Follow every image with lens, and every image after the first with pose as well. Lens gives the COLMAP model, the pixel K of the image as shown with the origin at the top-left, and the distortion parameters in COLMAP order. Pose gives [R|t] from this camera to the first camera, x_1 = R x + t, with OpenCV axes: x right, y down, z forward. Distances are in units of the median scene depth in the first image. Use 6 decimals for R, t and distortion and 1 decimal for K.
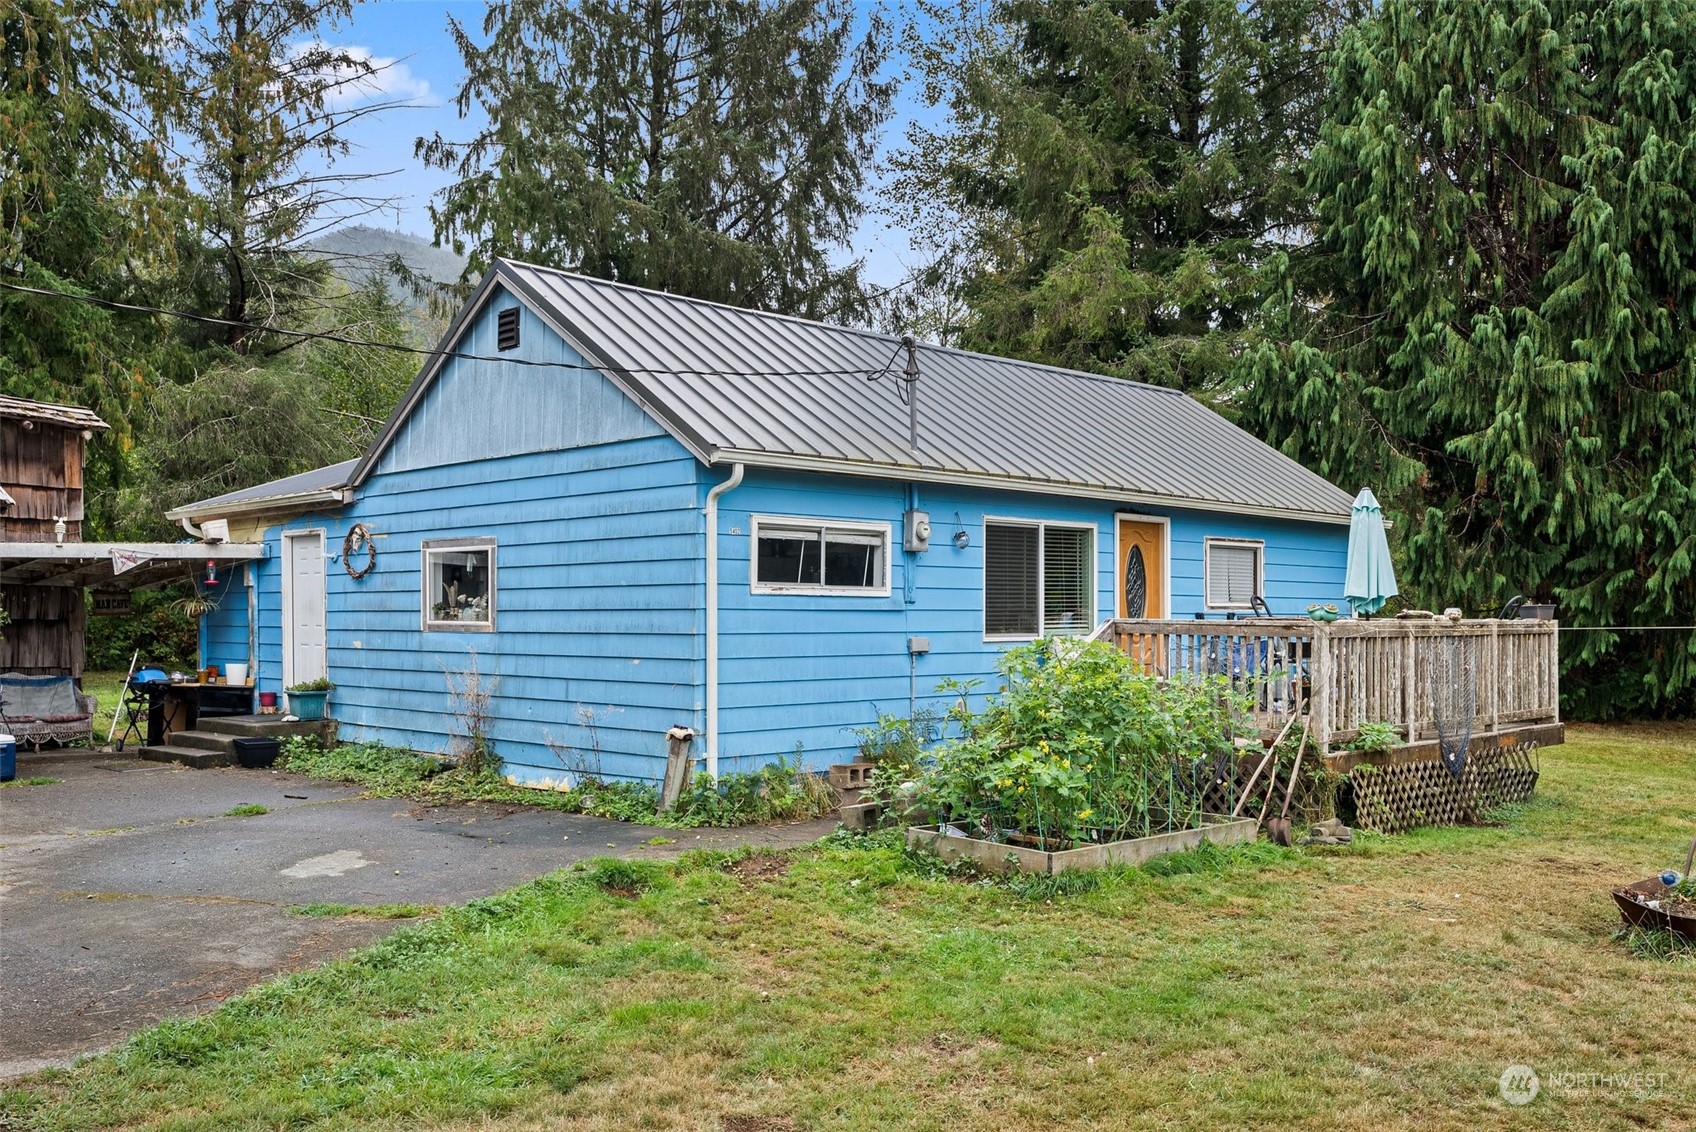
lens RADIAL K [[1514.9, 0, 836.3], [0, 1514.9, 609.3], [0, 0, 1]] dist [0.000467, 0.011638]
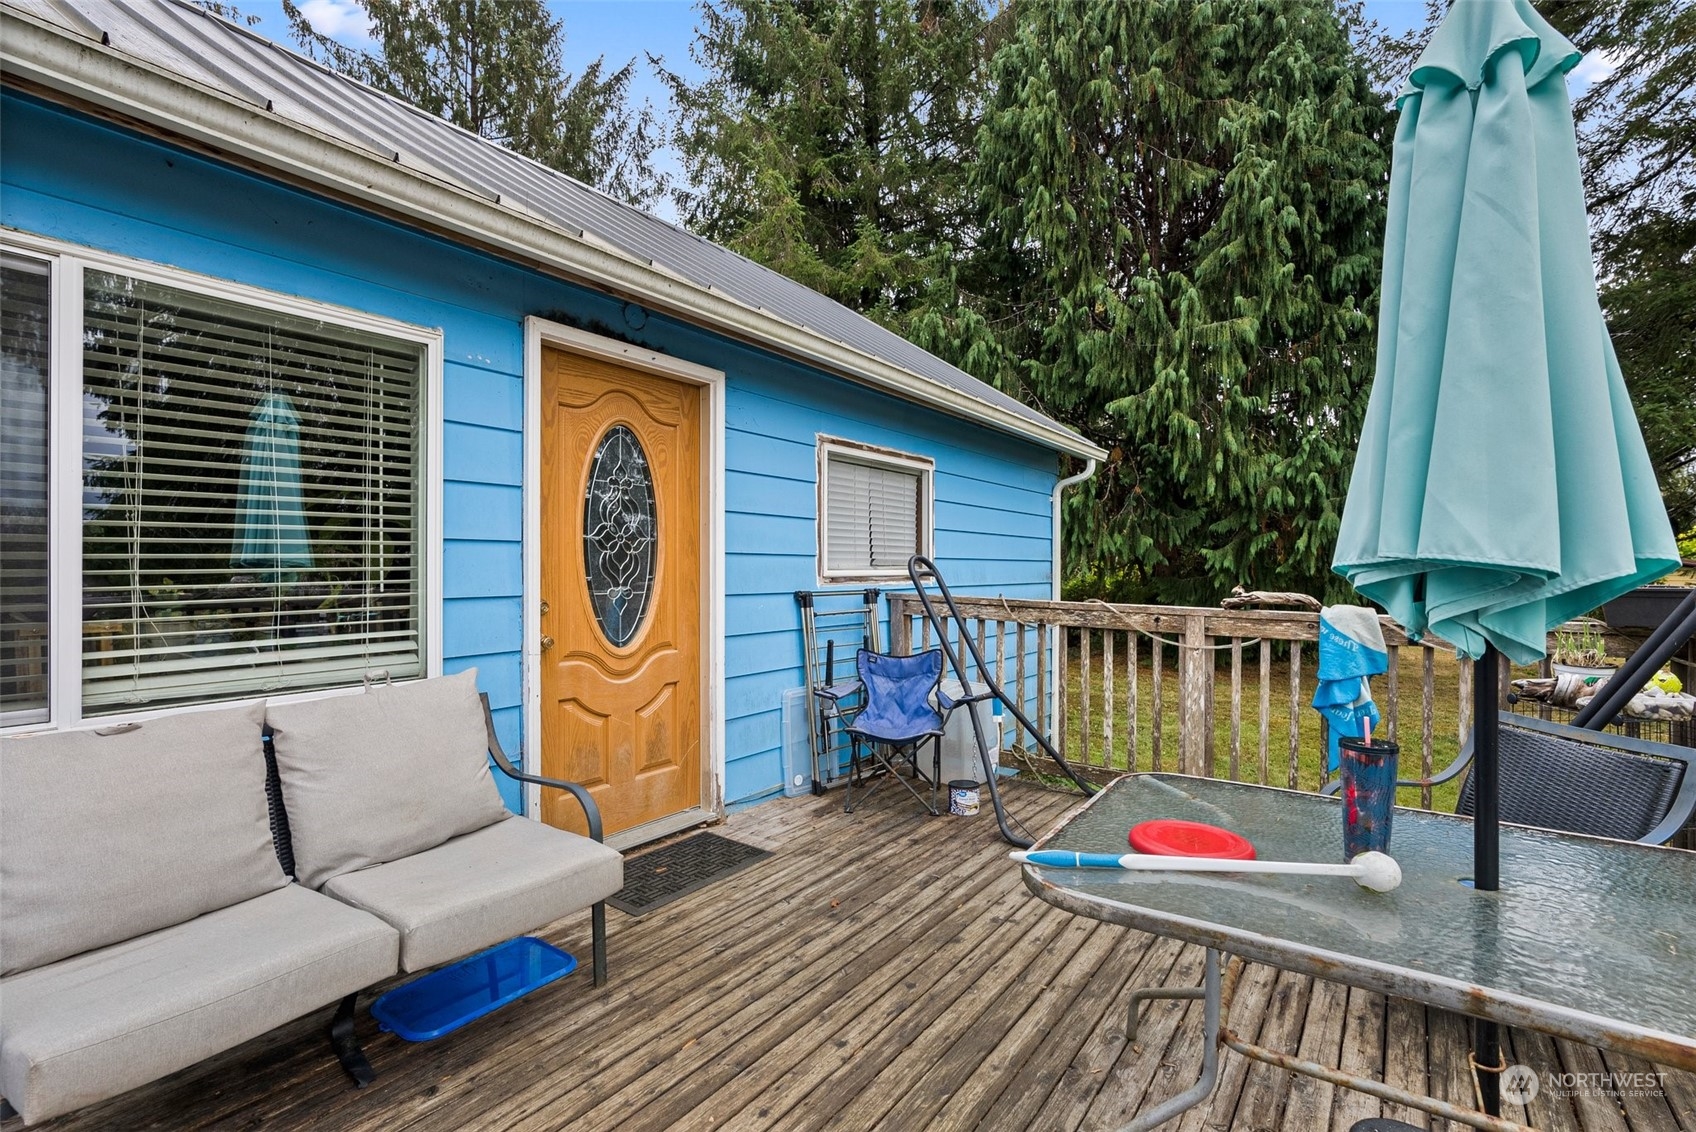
lens RADIAL K [[769.3, 0, 848.3], [0, 769.3, 564.0], [0, 0, 1]] dist [-0.008691, 0.001337]
pose [[0.985260, 0.002670, 0.171043, 0.148083], [-0.003357, 0.999987, 0.003728, -0.005082], [-0.171031, -0.004248, 0.985257, 0.530217]]
